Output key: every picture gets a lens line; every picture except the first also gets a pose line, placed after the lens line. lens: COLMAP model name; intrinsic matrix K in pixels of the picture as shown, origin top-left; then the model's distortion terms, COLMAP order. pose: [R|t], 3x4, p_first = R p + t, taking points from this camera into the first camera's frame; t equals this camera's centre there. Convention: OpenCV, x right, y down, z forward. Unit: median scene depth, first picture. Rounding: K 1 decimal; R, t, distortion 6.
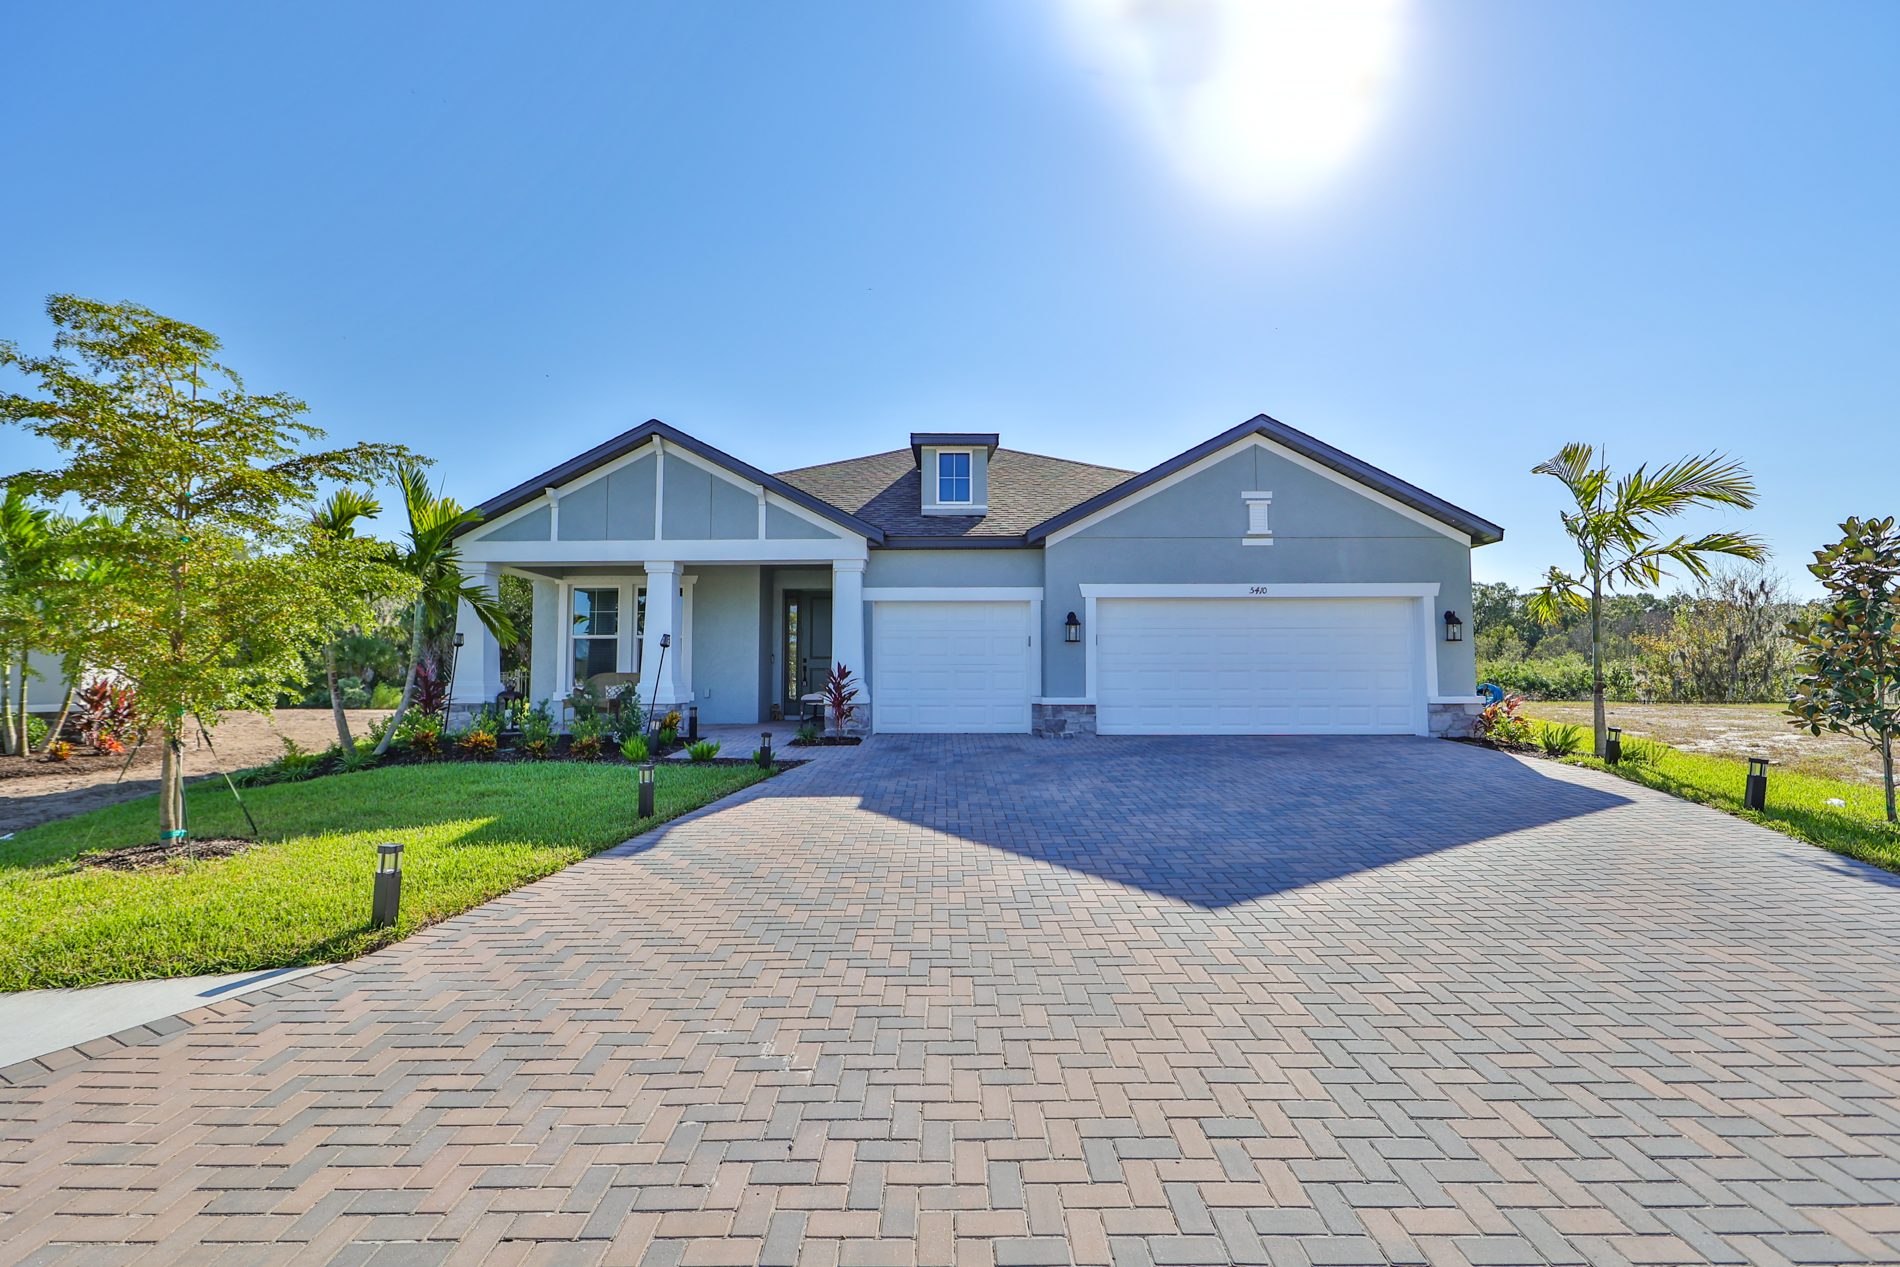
lens RADIAL K [[793.9, 0, 944.9], [0, 793.9, 625.9], [0, 0, 1]] dist [0.001625, 0.000057]
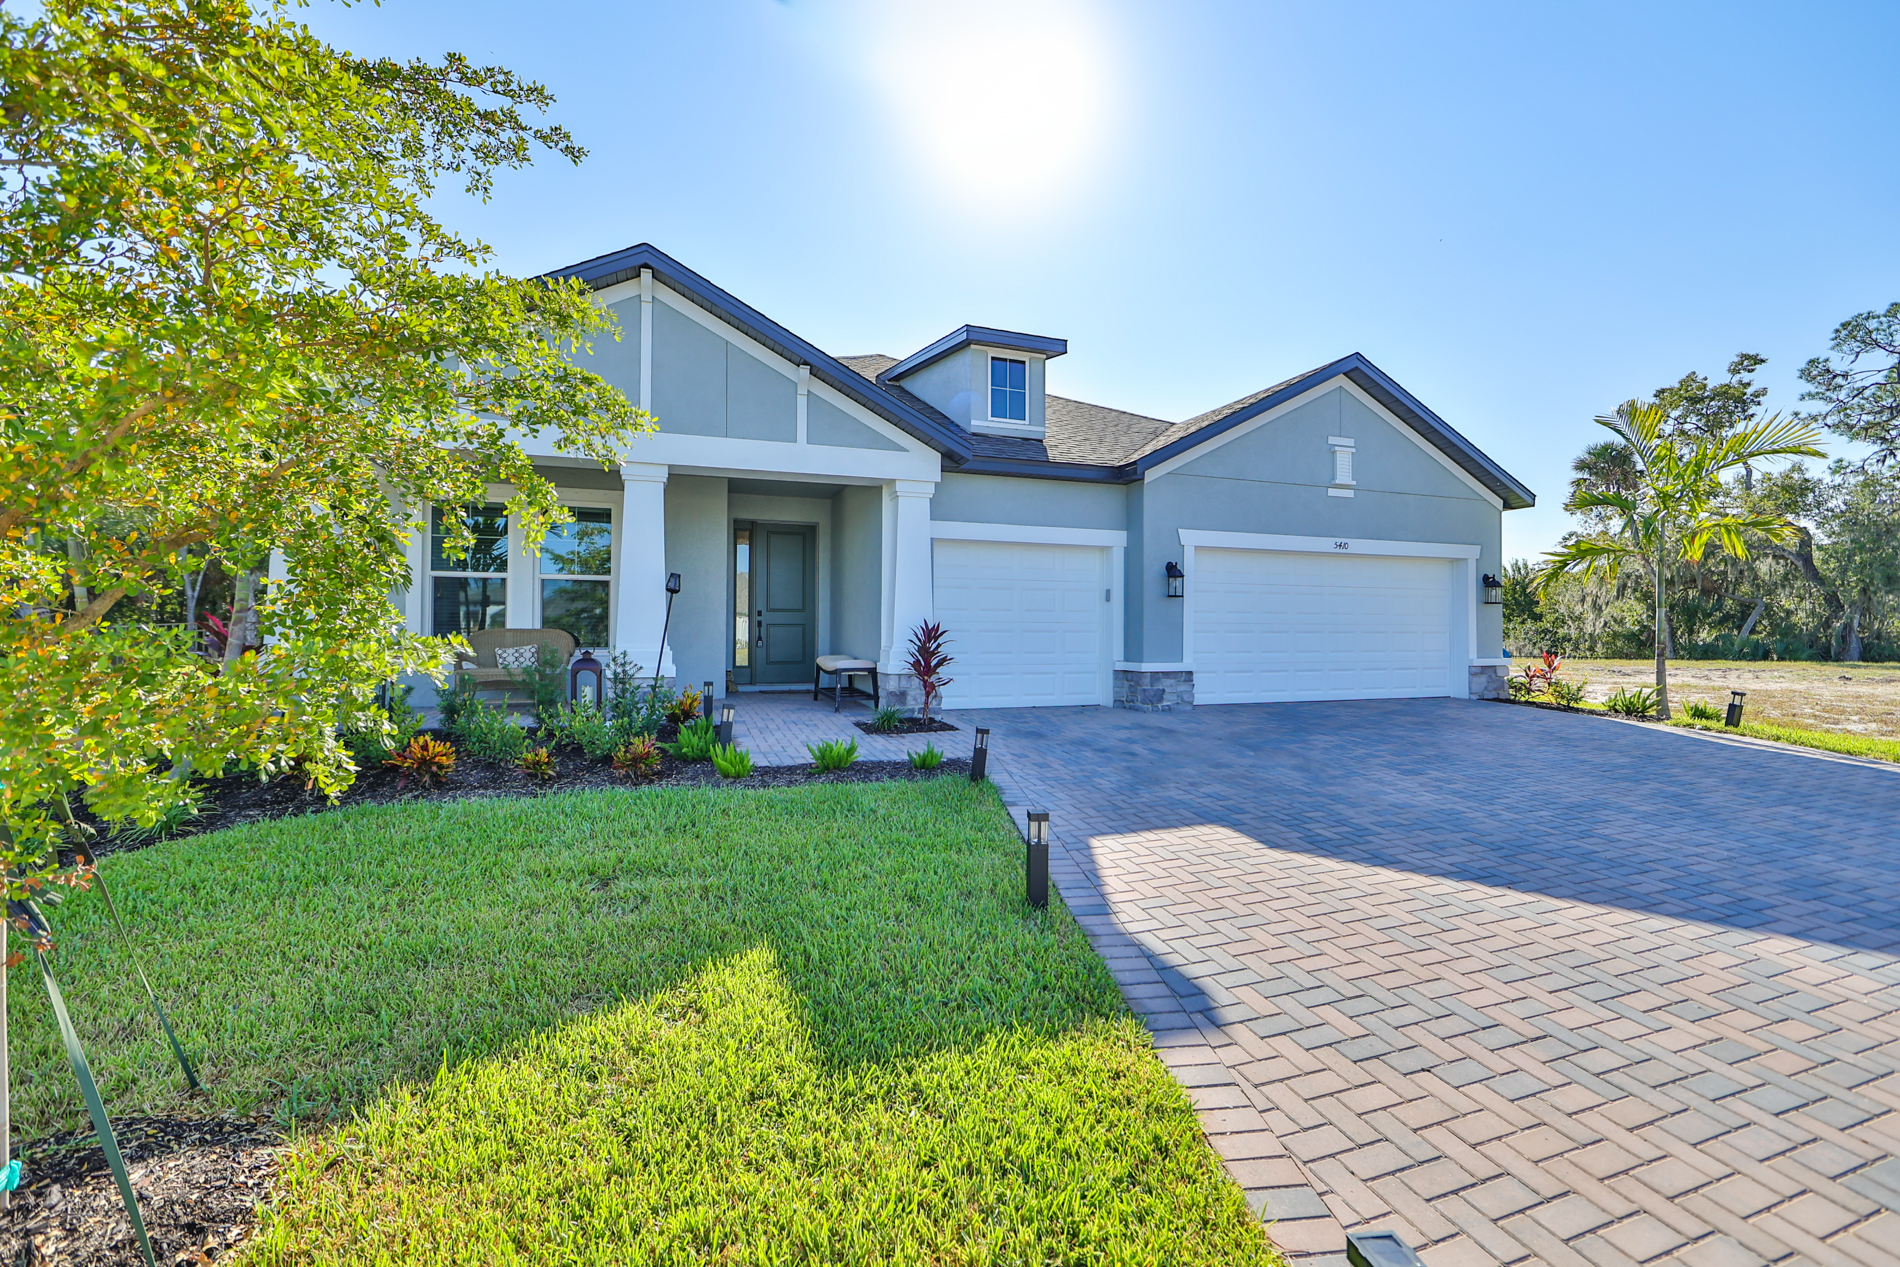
lens RADIAL K [[790.9, 0, 951.4], [0, 790.9, 610.9], [0, 0, 1]] dist [0.002264, 0.000075]
pose [[0.939467, 0.013787, 0.342361, -0.349646], [-0.027859, 0.998956, 0.036217, 0.010868], [-0.341505, -0.043563, 0.938870, 0.289195]]
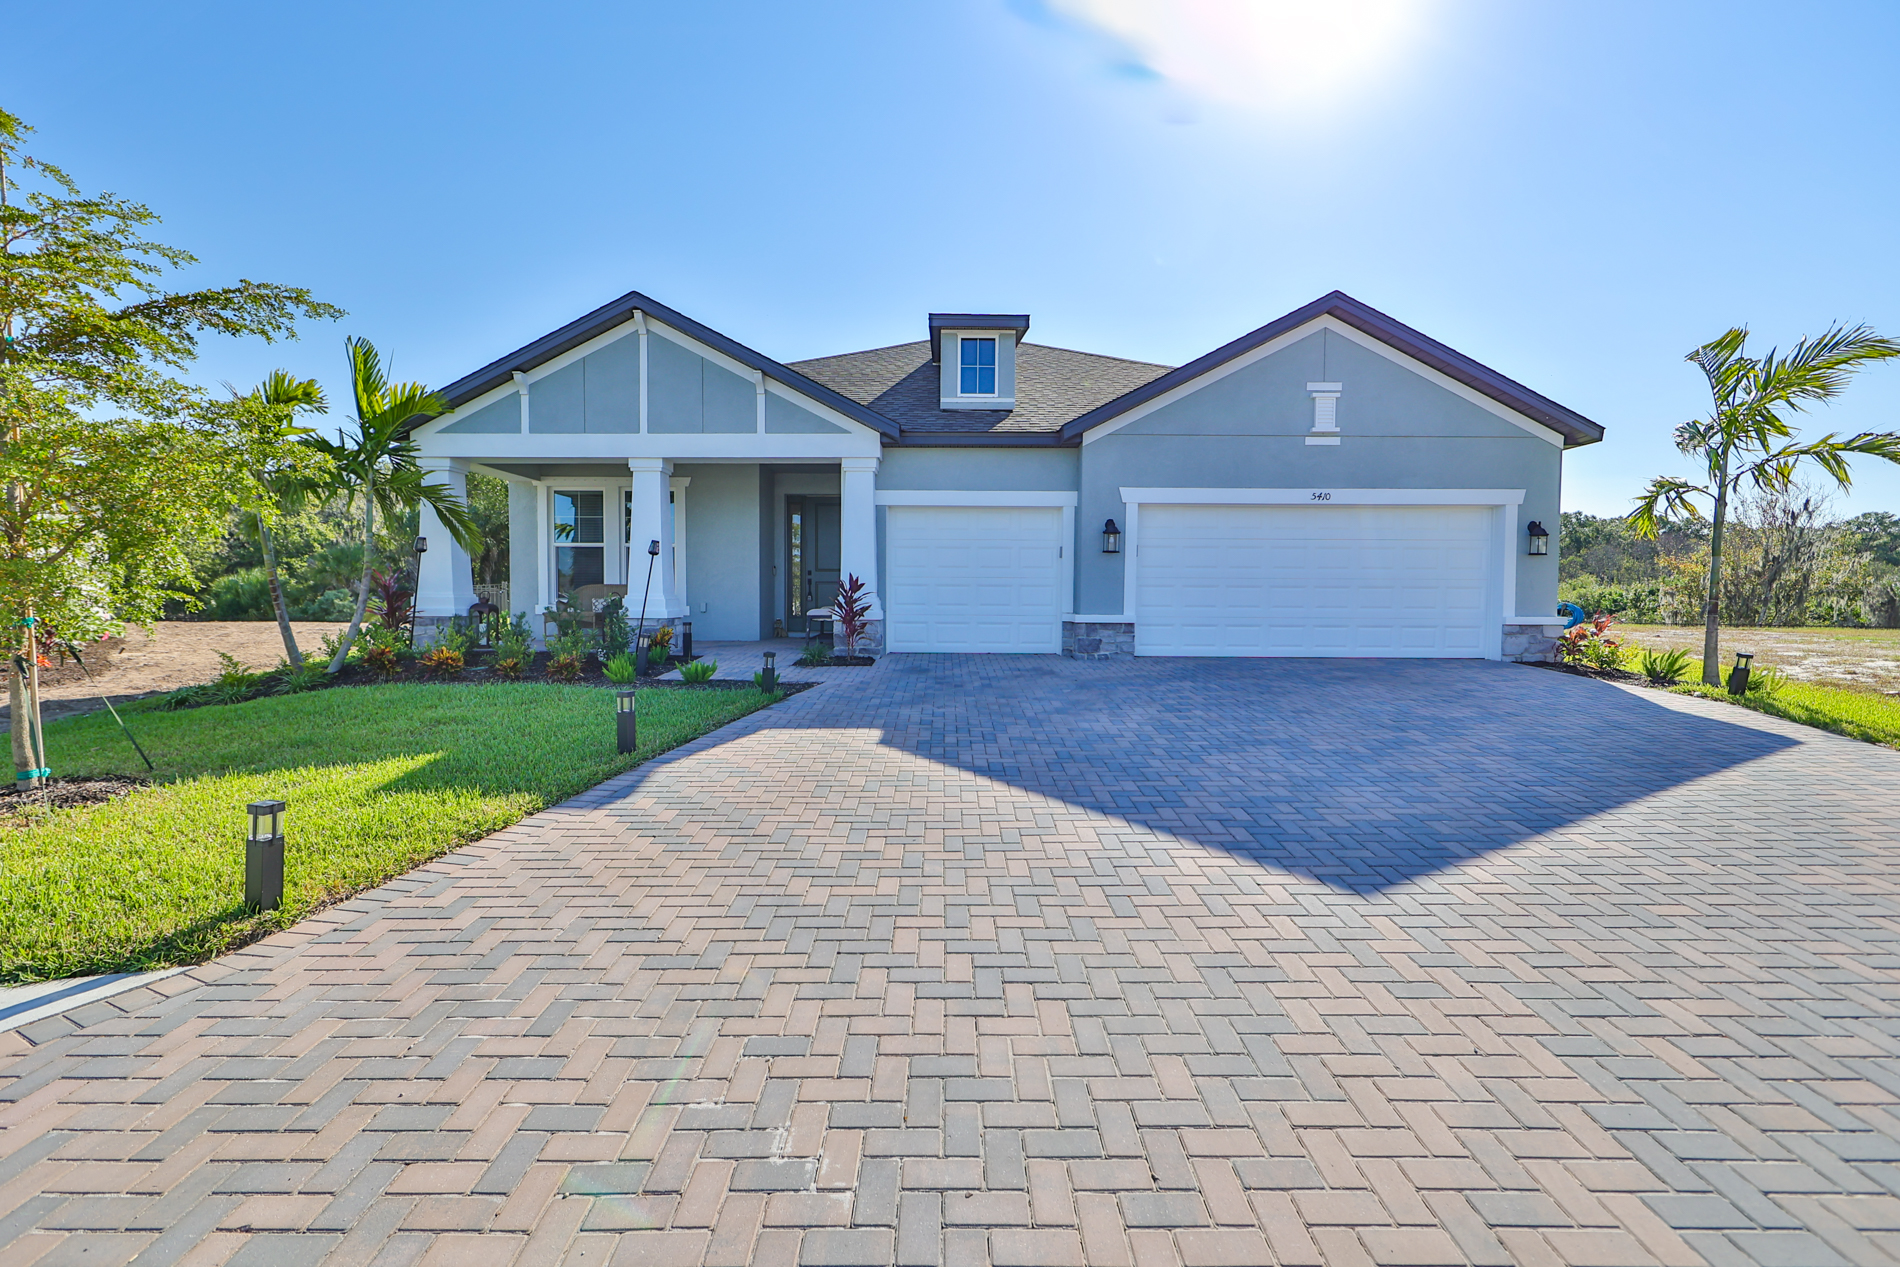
lens RADIAL K [[798.2, 0, 947.3], [0, 798.2, 616.6], [0, 0, 1]] dist [0.000610, -0.000151]
pose [[0.999971, 0.007521, 0.001100, -0.023269], [-0.007590, 0.995764, 0.091635, 0.010801], [-0.000406, -0.091640, 0.995792, 0.099593]]
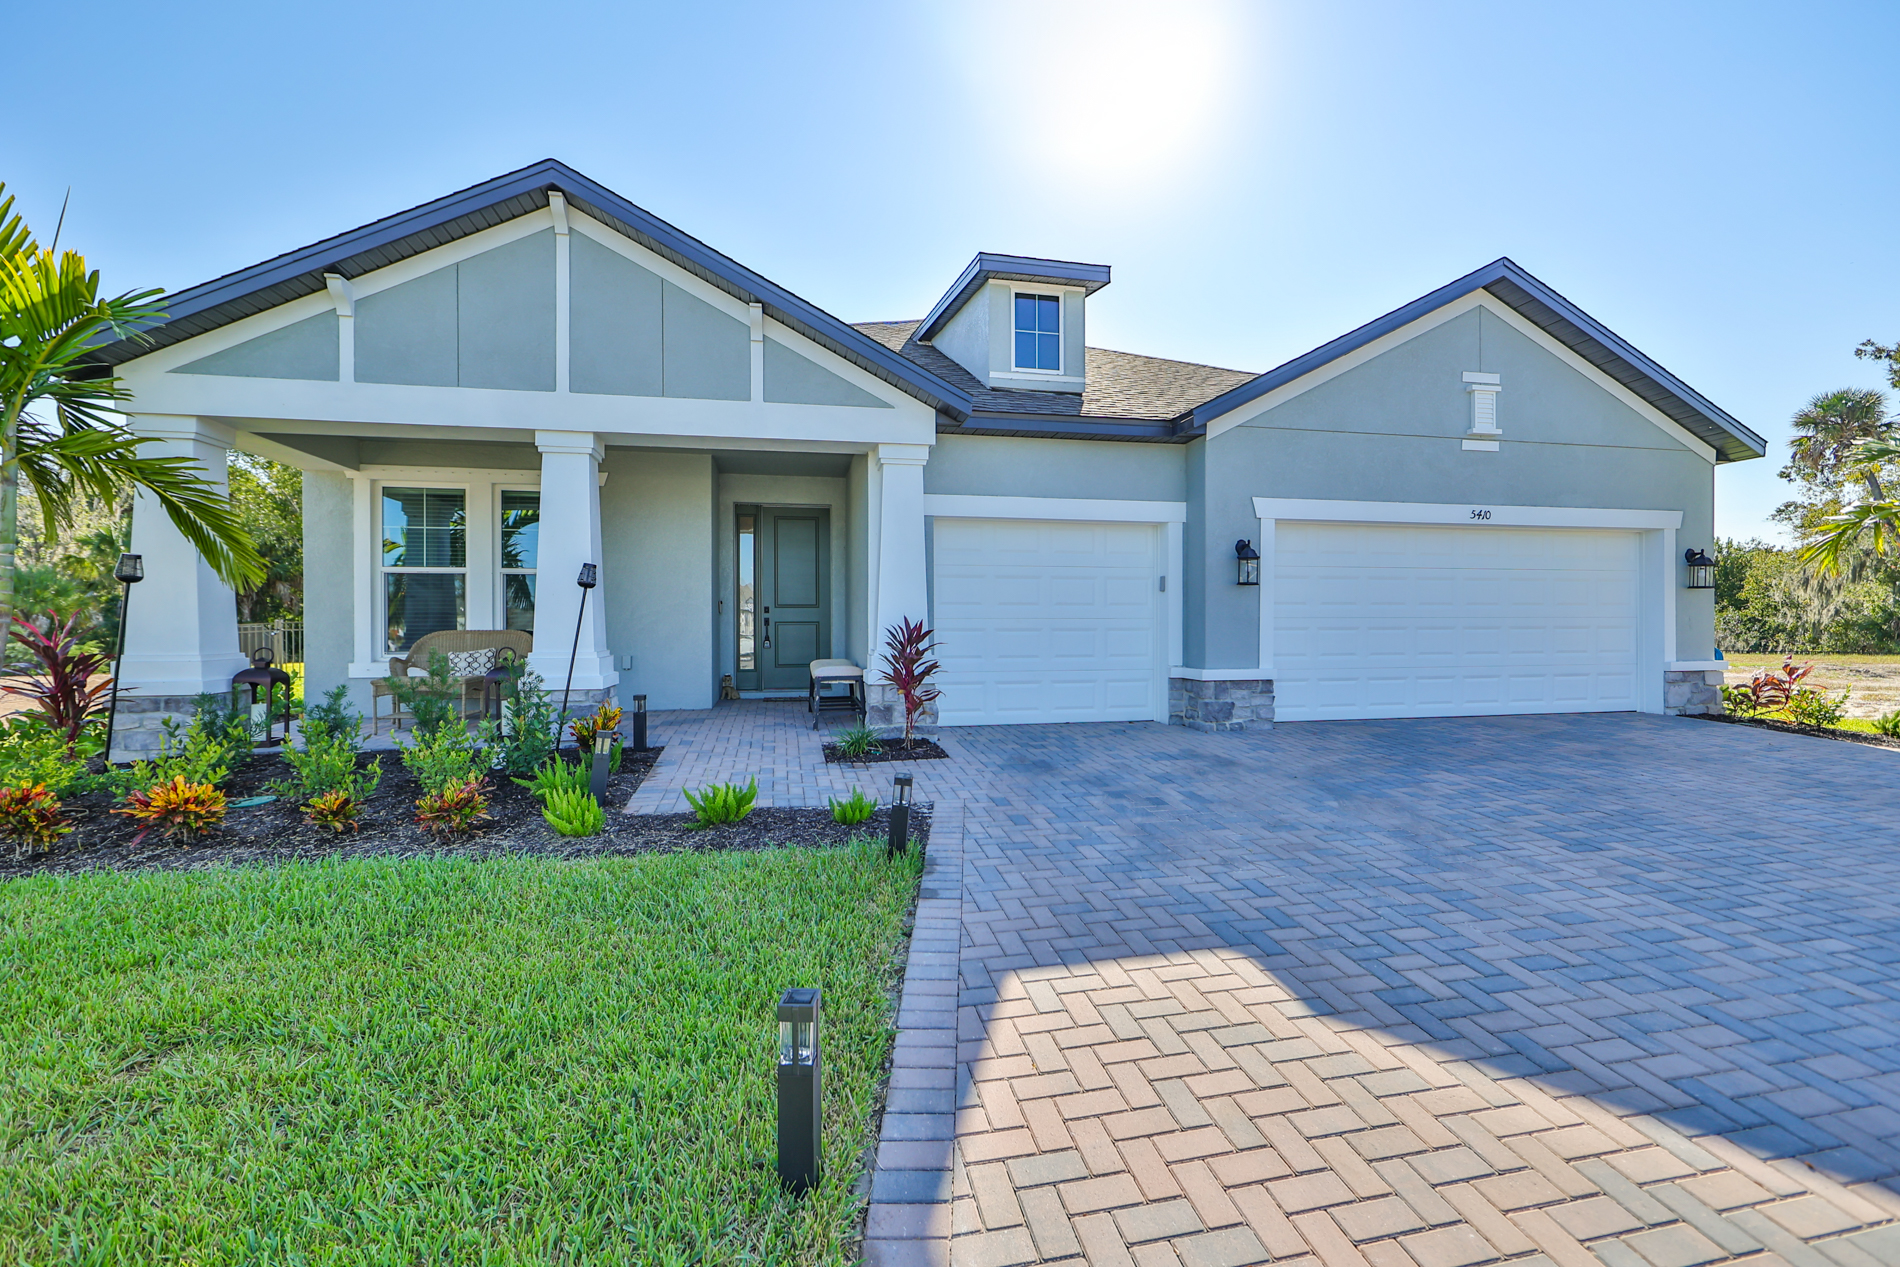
lens RADIAL K [[794.4, 0, 950.6], [0, 794.4, 618.8], [0, 0, 1]] dist [0.000972, -0.000052]
pose [[0.978427, 0.000359, 0.206594, -0.215108], [-0.012653, 0.998225, 0.058191, 0.012890], [-0.206207, -0.059549, 0.976695, 0.404701]]
